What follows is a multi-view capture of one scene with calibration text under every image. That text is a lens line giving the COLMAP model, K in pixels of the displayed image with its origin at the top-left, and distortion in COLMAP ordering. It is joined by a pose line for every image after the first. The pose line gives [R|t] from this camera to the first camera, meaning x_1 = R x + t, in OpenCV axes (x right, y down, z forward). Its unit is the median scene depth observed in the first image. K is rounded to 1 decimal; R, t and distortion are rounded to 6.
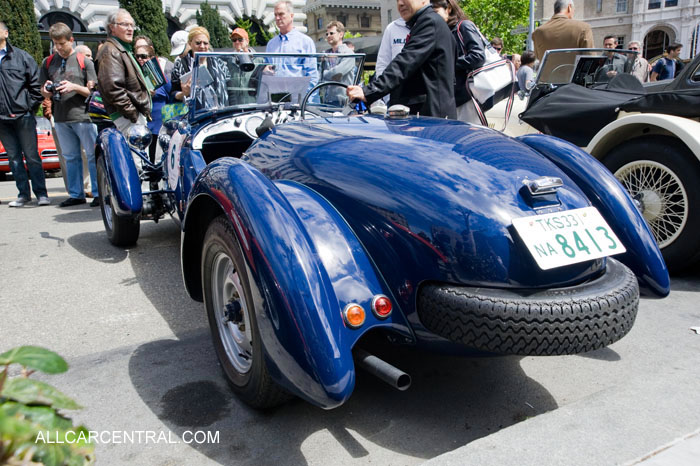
lens RADIAL K [[636.5, 0, 350.9], [0, 636.5, 230.1], [0, 0, 1]] dist [0.022379, 0.012290]
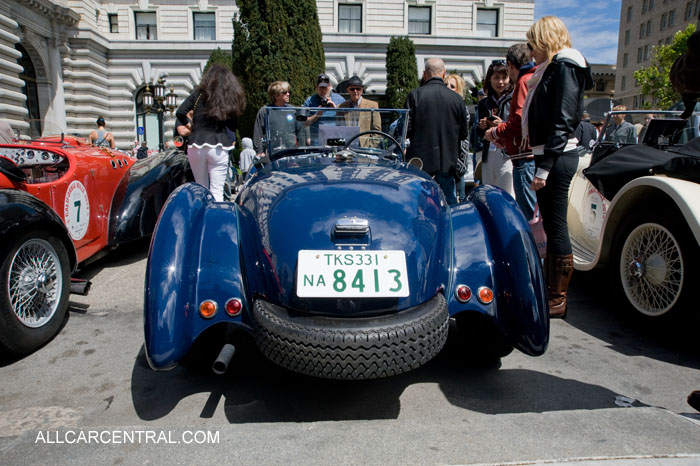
lens RADIAL K [[510.4, 0, 350.9], [0, 510.4, 236.1], [0, 0, 1]] dist [-0.077849, 0.034694]
pose [[0.891369, 0.122119, -0.436519, 0.387266], [-0.133462, 0.991043, 0.004722, -0.031094], [0.433186, 0.054050, 0.899682, 0.109575]]
